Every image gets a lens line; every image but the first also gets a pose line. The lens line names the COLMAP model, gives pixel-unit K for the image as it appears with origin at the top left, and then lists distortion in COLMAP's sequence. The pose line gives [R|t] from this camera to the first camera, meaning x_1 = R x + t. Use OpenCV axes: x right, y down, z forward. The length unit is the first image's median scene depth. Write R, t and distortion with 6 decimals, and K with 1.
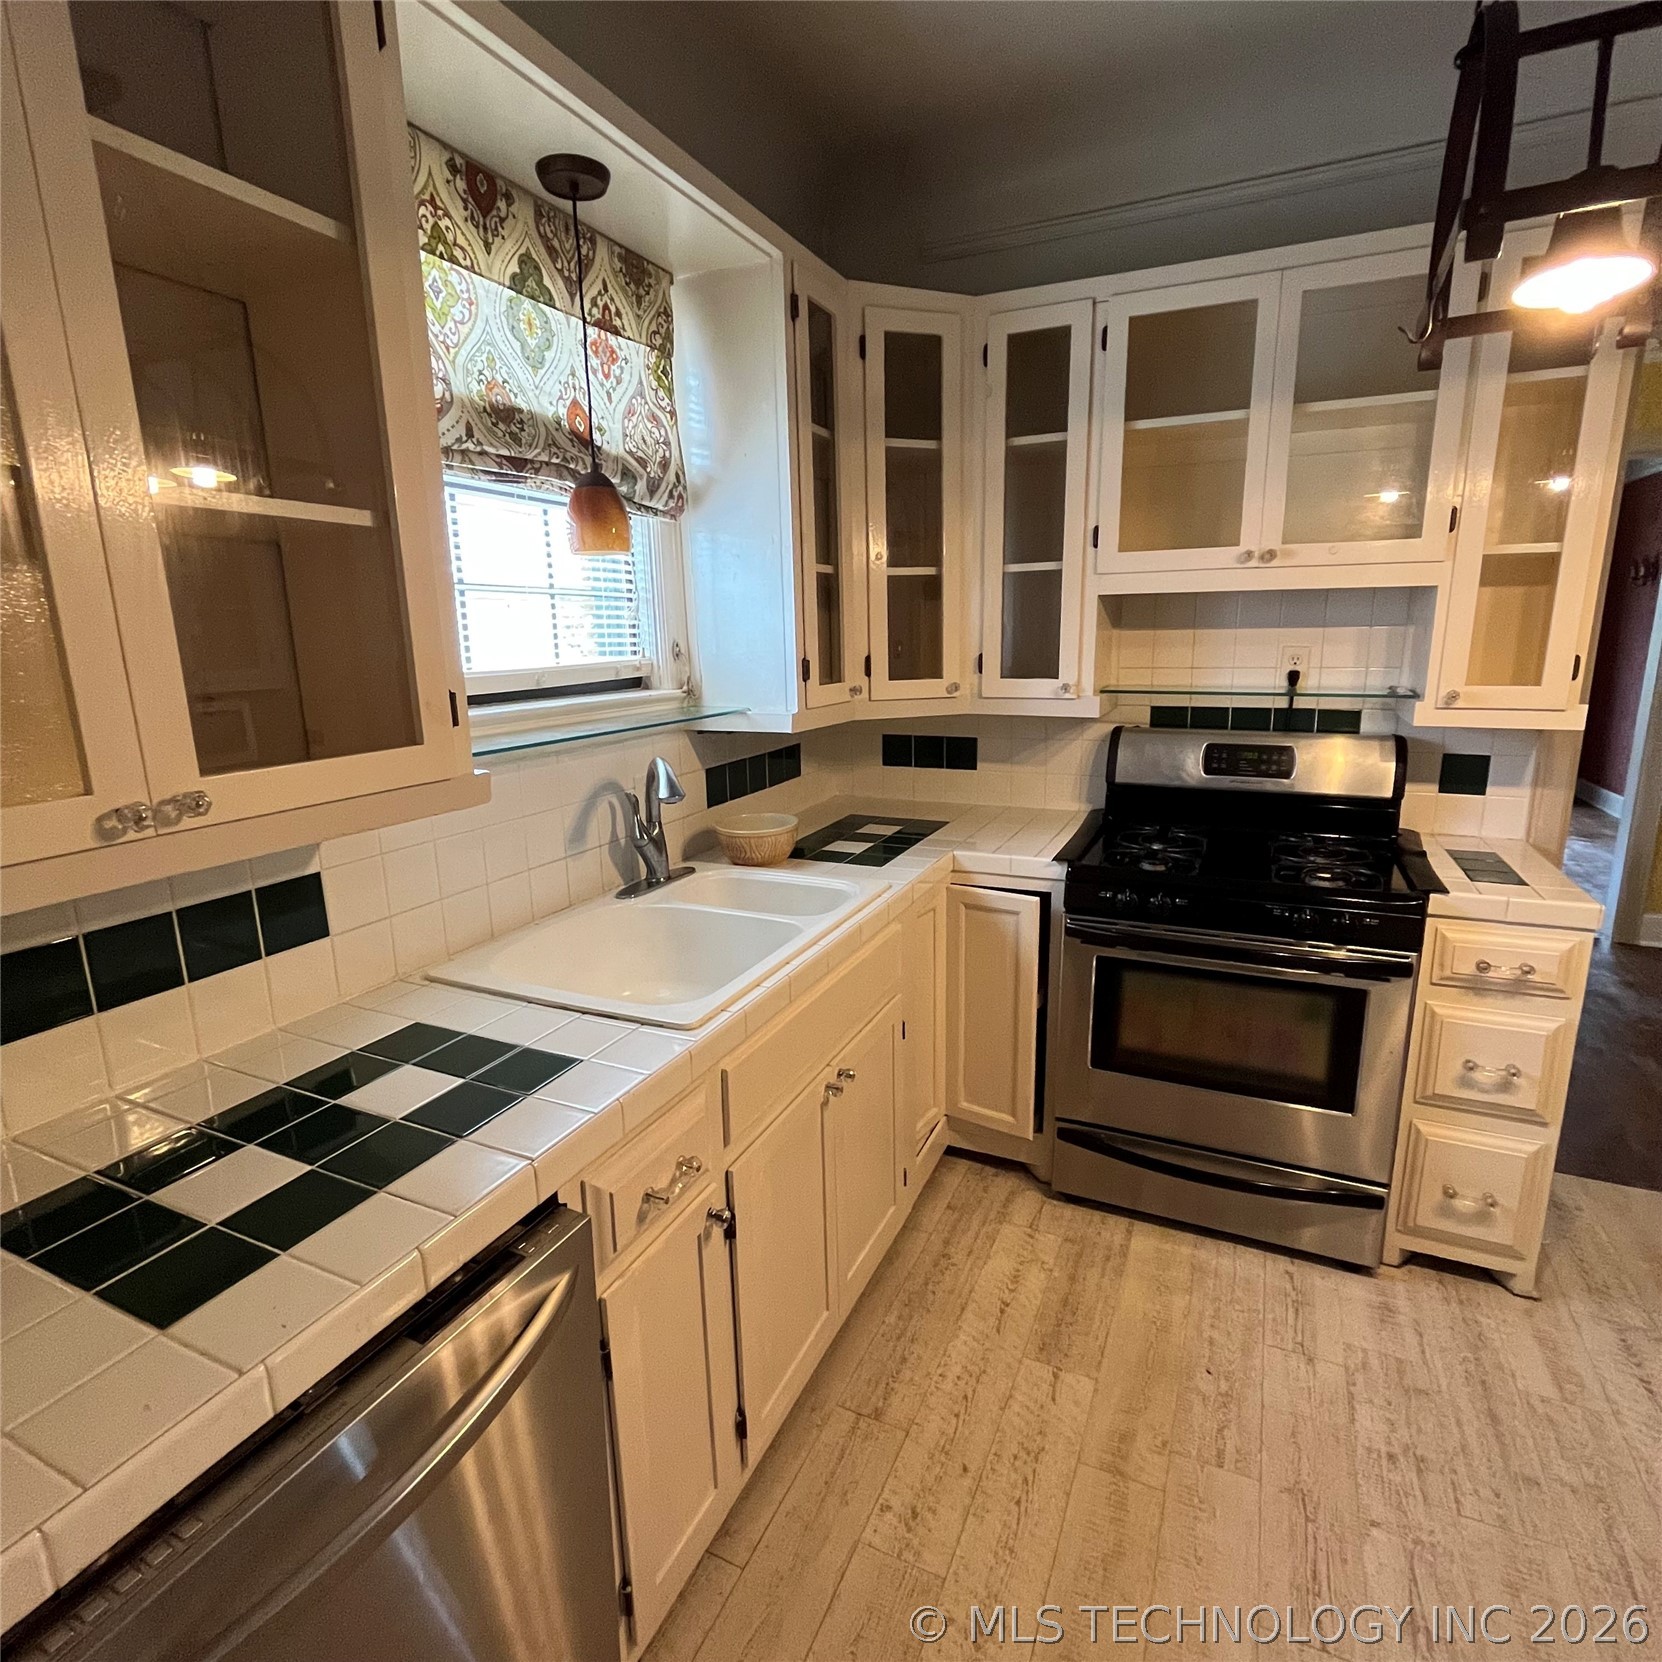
lens RADIAL K [[906.8, 0, 838.6], [0, 906.8, 829.9], [0, 0, 1]] dist [-0.001733, 0.000873]
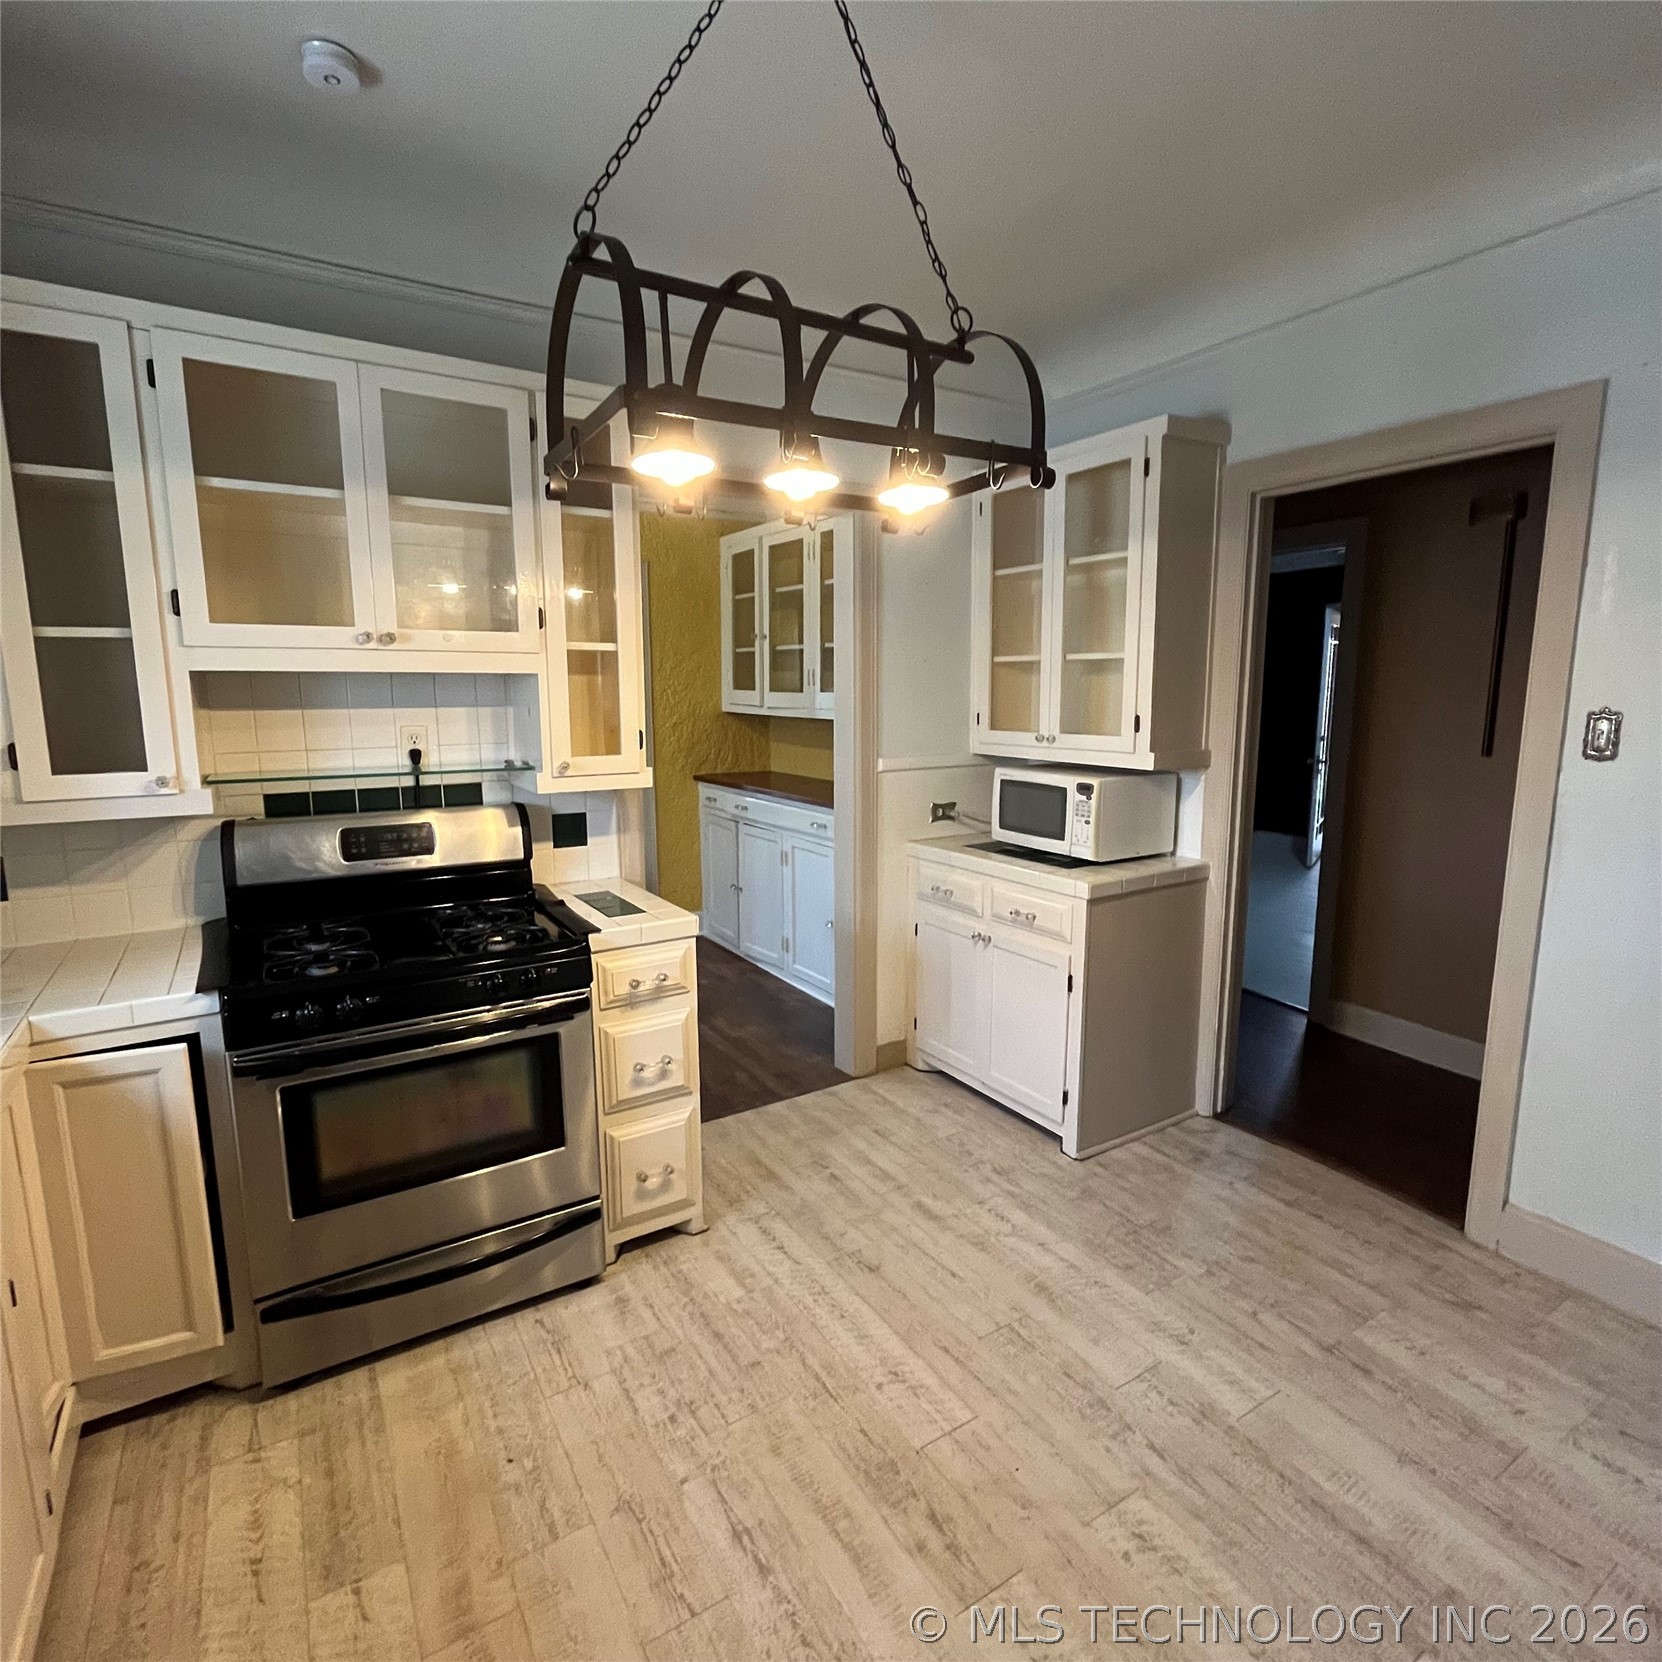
lens RADIAL K [[906.8, 0, 837.9], [0, 906.8, 831.9], [0, 0, 1]] dist [-0.001733, 0.000873]
pose [[0.541641, -0.115501, 0.832637, -0.113846], [0.176023, 0.984140, 0.022012, -0.025511], [-0.821973, 0.134641, 0.553382, 0.061757]]
